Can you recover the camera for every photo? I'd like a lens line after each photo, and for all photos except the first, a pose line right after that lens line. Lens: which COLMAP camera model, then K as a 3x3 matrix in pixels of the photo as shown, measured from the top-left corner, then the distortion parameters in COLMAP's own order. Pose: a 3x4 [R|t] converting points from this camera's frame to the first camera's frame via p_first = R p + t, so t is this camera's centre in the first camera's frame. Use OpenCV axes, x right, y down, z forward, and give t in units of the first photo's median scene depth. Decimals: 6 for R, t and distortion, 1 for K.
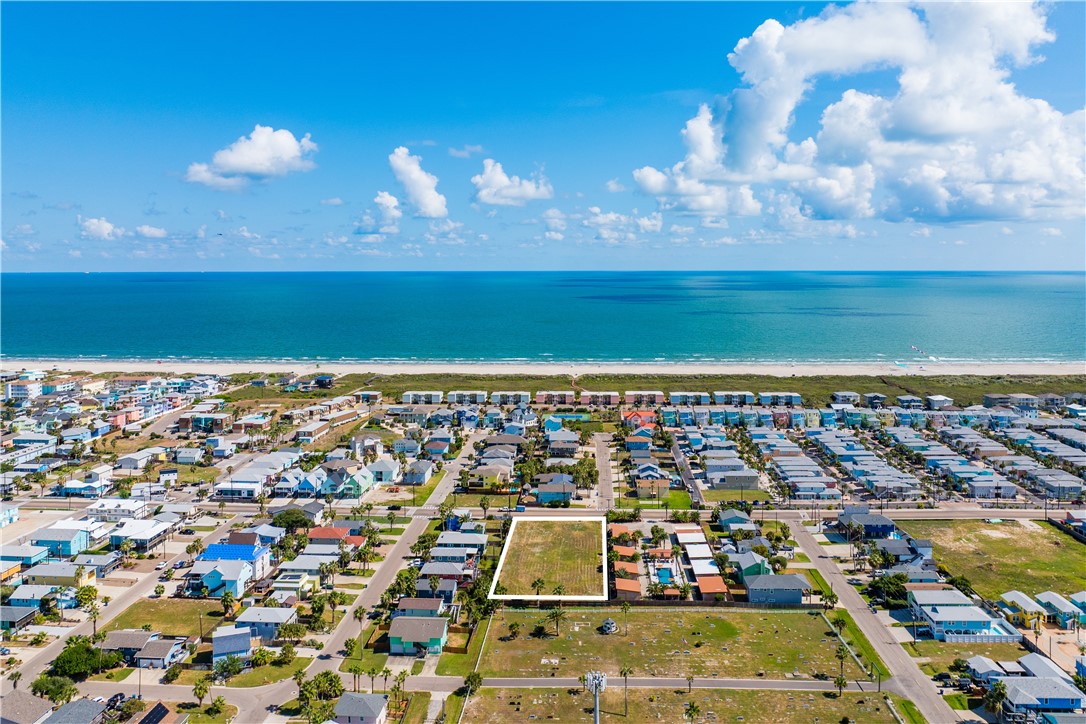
lens RADIAL K [[784.7, 0, 554.0], [0, 784.7, 377.2], [0, 0, 1]] dist [-0.024201, -0.005950]
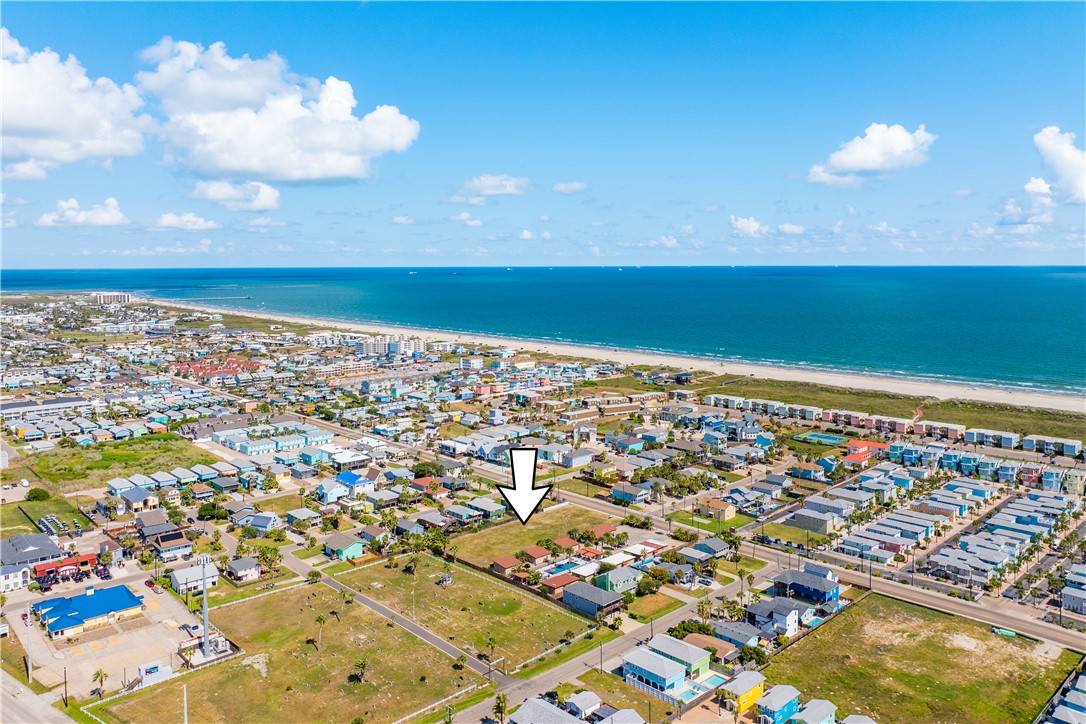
lens RADIAL K [[784.7, 0, 555.5], [0, 784.7, 350.5], [0, 0, 1]] dist [-0.024201, -0.005950]
pose [[0.724741, 0.071423, -0.685310, 0.400349], [-0.089659, 0.995932, 0.008978, -0.032689], [0.683163, 0.054937, 0.728196, 0.061921]]
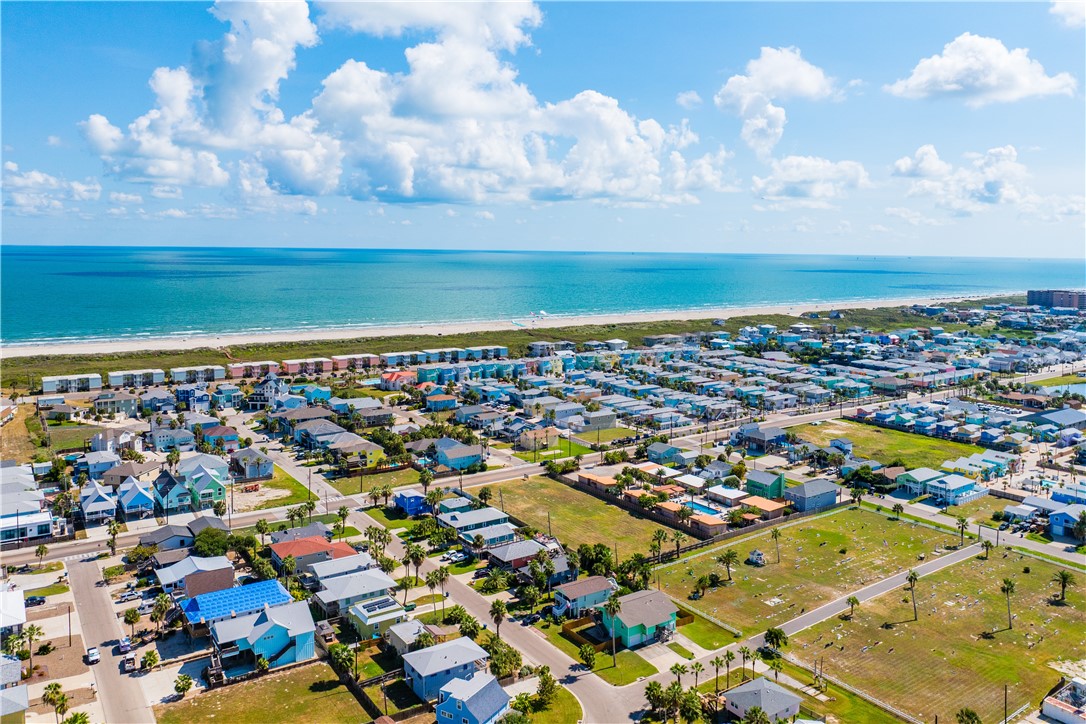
lens RADIAL K [[784.7, 0, 559.9], [0, 784.7, 379.6], [0, 0, 1]] dist [-0.024201, -0.005950]
pose [[0.785750, -0.085821, 0.612561, -0.256347], [0.065952, 0.996307, 0.054986, 0.012944], [-0.615018, -0.002805, 0.788508, 0.150006]]
